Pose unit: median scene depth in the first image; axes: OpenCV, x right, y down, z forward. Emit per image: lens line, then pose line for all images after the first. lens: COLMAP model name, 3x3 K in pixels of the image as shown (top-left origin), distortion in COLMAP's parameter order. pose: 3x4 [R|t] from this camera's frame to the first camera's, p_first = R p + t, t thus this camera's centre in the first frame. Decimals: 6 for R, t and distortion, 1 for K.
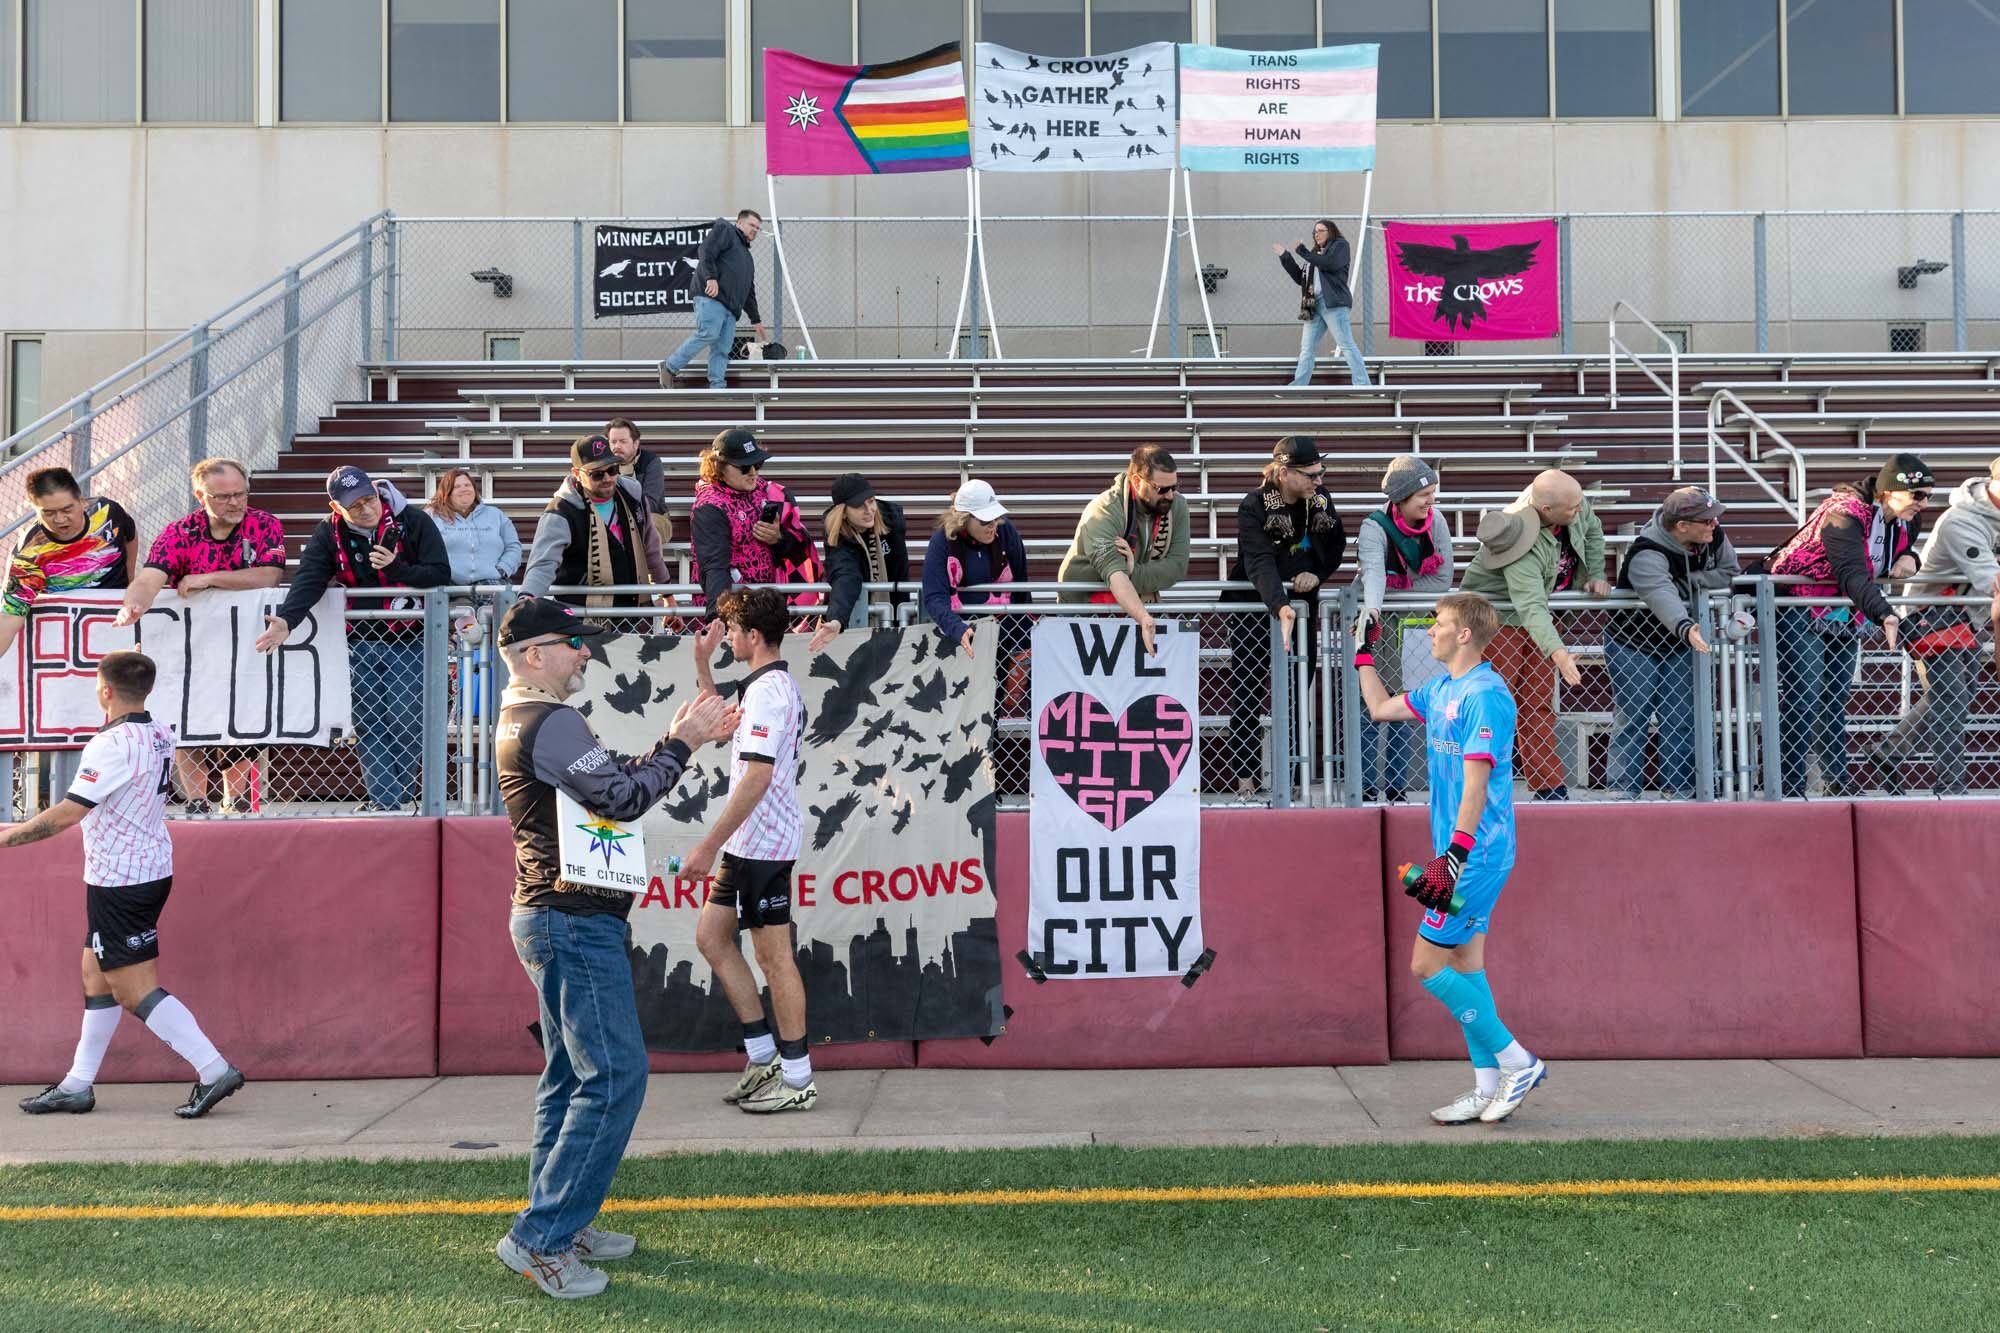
lens RADIAL K [[1513.3, 0, 1002.5], [0, 1513.3, 662.6], [0, 0, 1]] dist [0.043021, 0.005288]
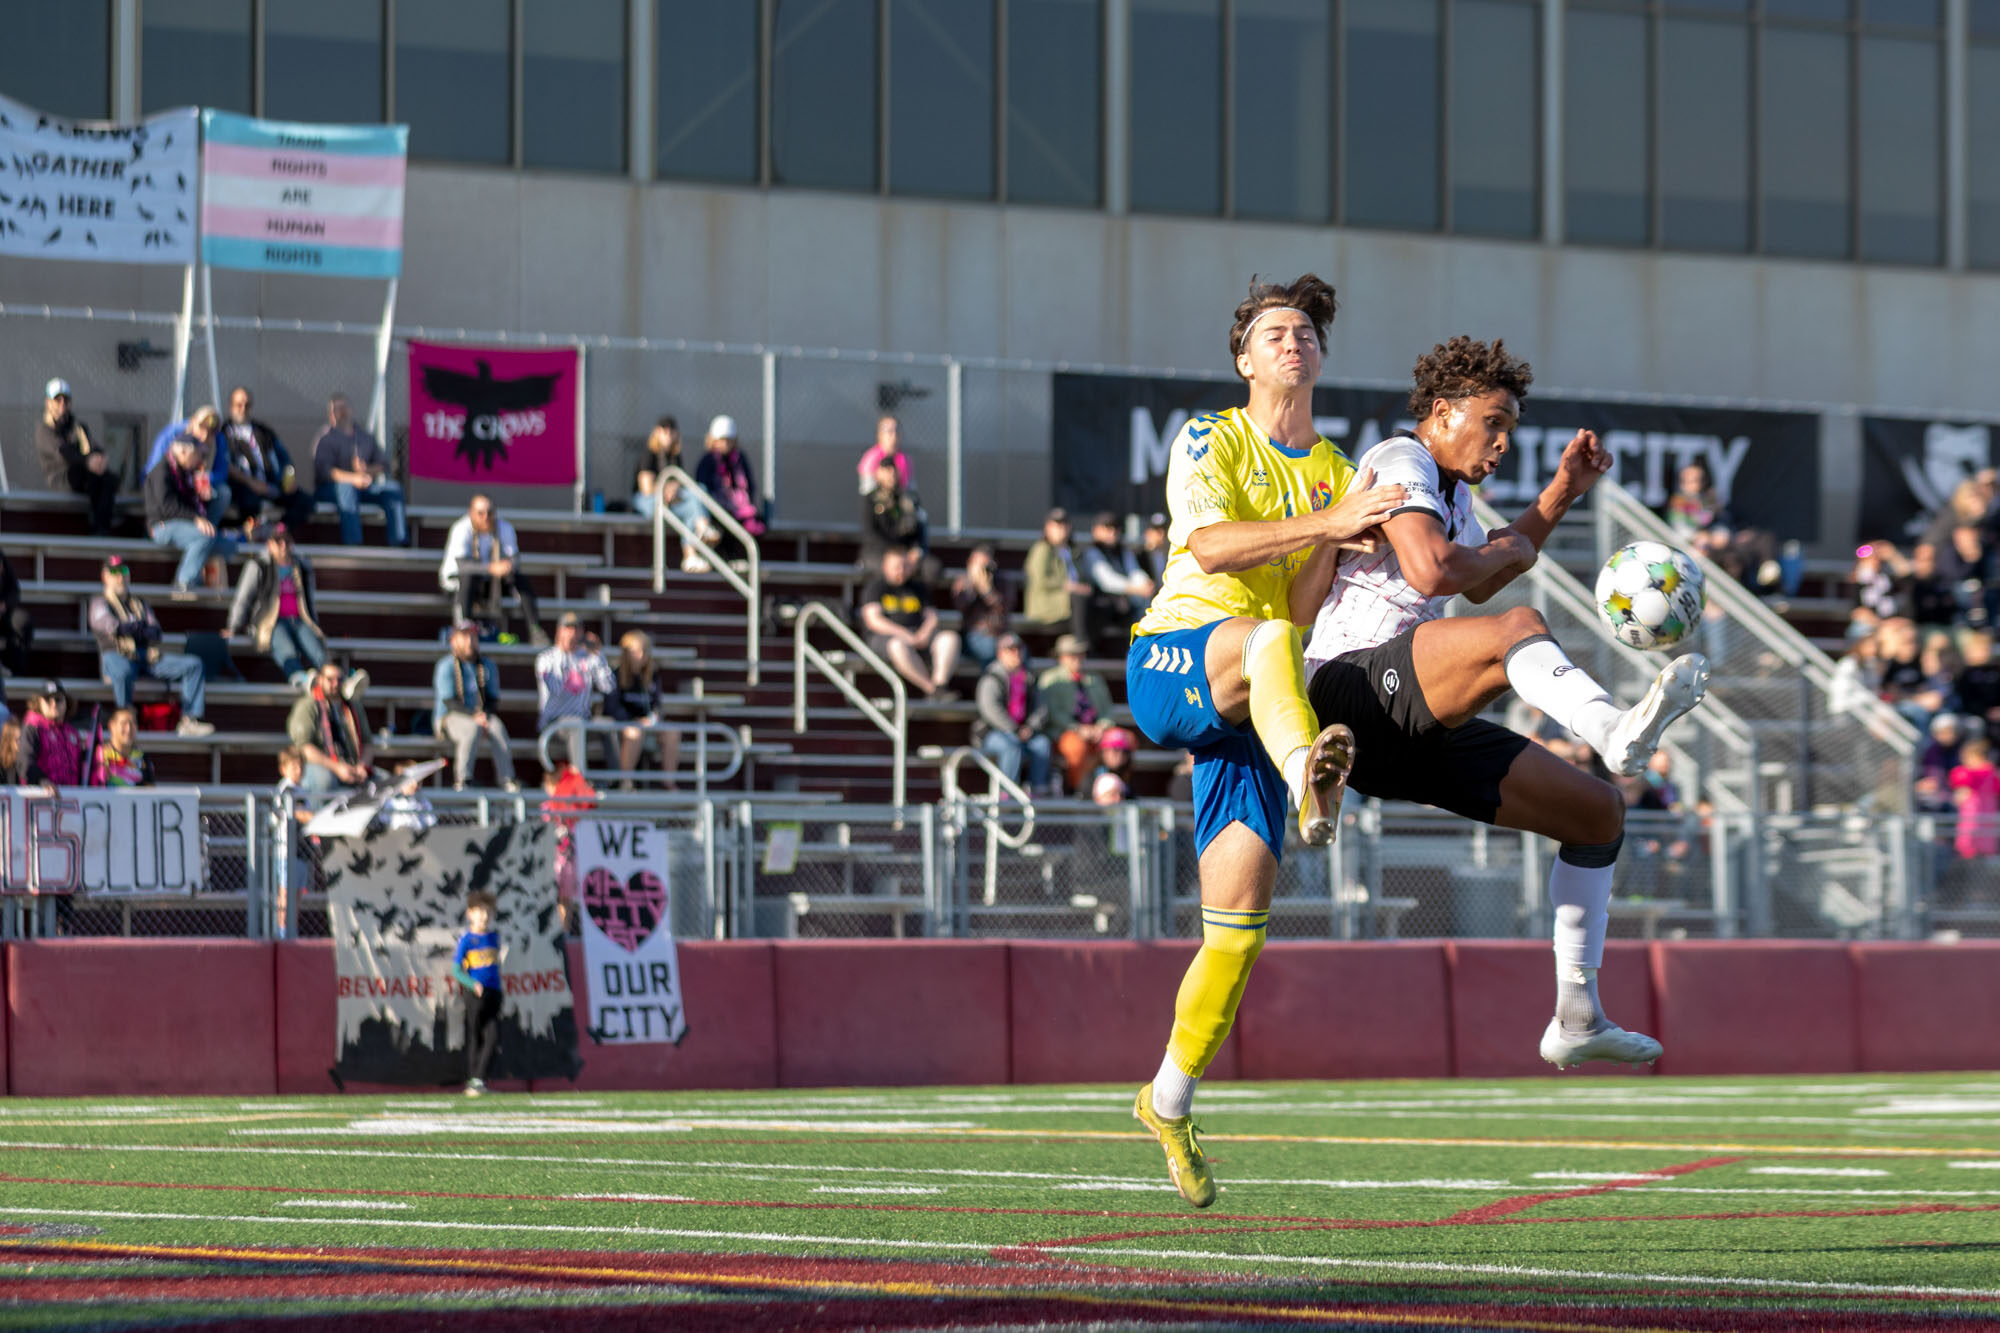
lens RADIAL K [[5927.4, 0, 1000.1], [0, 5927.4, 666.8], [0, 0, 1]] dist [0.032025, 0.000000]
pose [[0.815025, 0.034968, 0.578369, -3.187982], [-0.004429, 0.998524, -0.054130, 0.143306], [-0.579408, 0.041556, 0.813977, -4.267335]]
